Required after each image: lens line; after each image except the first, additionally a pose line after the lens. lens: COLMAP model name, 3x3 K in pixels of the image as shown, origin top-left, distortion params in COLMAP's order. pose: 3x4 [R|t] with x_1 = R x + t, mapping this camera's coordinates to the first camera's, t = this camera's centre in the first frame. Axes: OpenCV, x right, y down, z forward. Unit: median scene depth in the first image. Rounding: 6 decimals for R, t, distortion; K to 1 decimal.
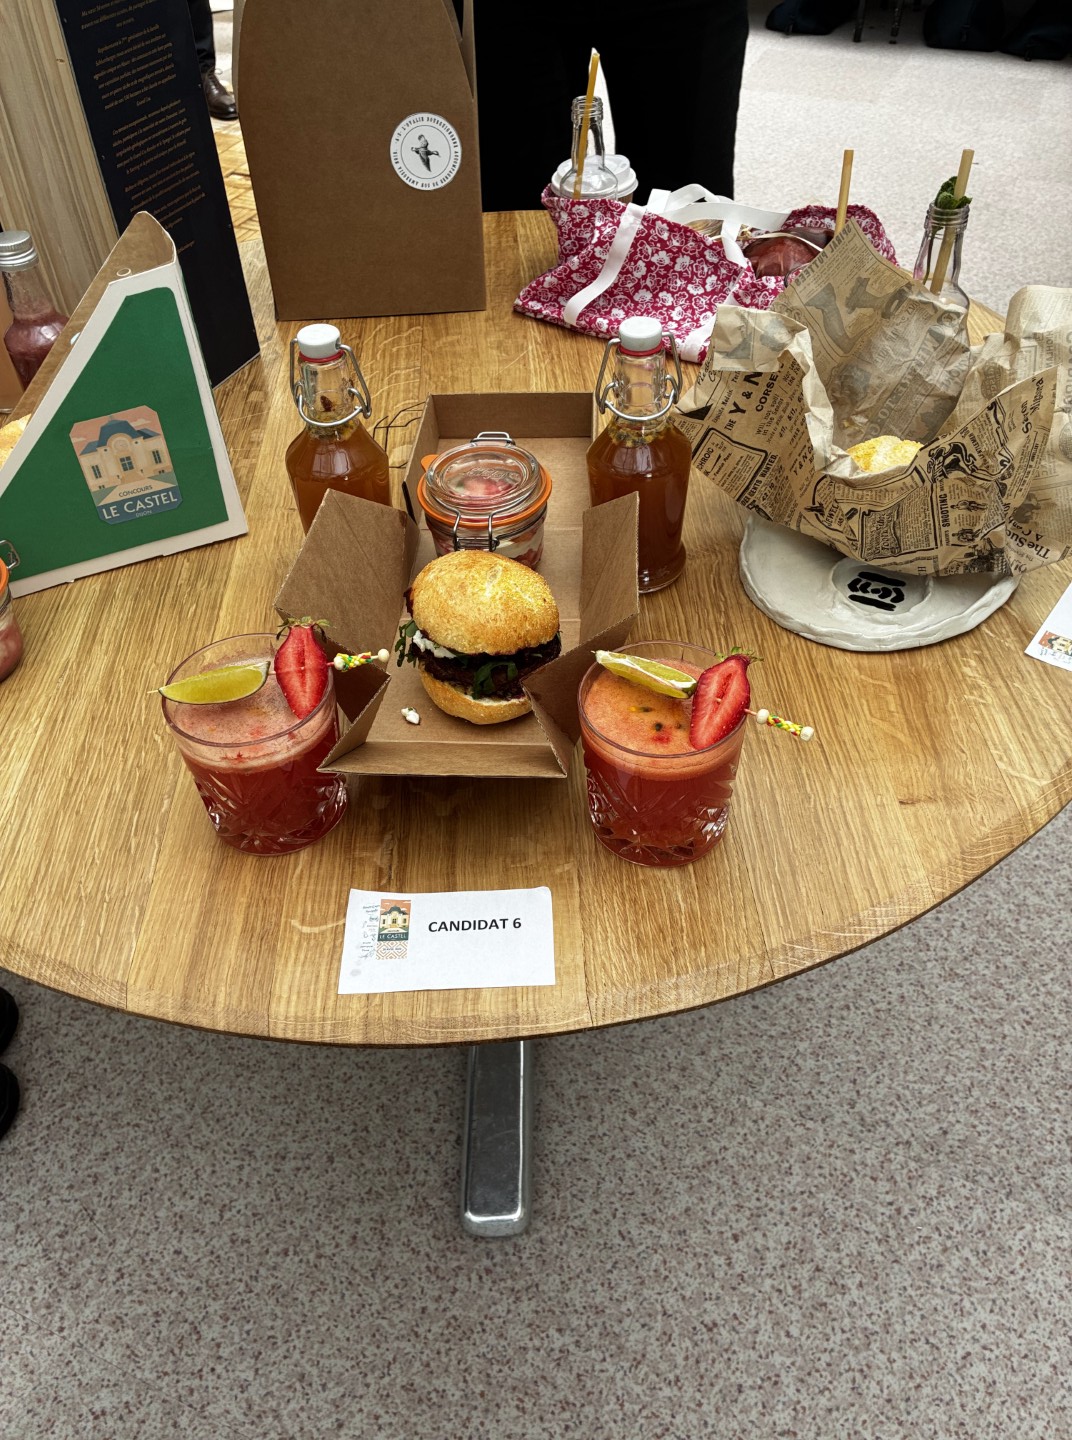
lens RADIAL K [[1104.6, 0, 542.0], [0, 1104.6, 700.9], [0, 0, 1]] dist [0.047495, -0.069738]
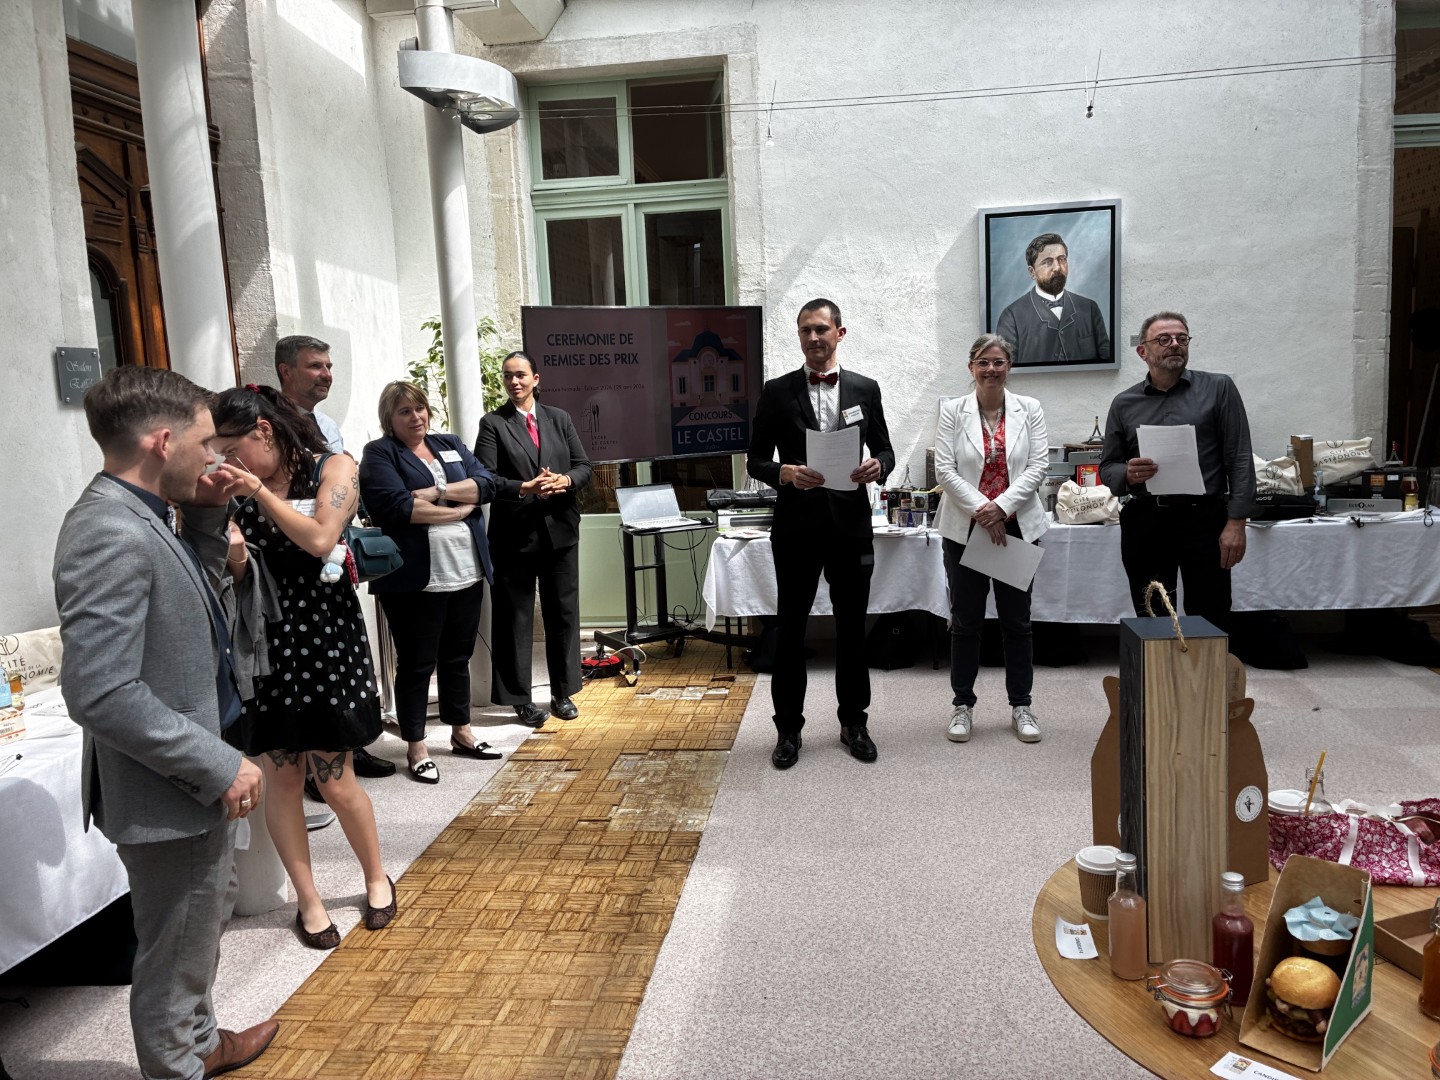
lens RADIAL K [[1104.6, 0, 707.8], [0, 1104.6, 526.0], [0, 0, 1]] dist [0.047495, -0.069738]
pose [[0.964471, -0.074524, 0.253461, -1.413792], [0.212294, 0.789664, -0.575641, 0.036138], [-0.157250, 0.608997, 0.777428, -0.620777]]
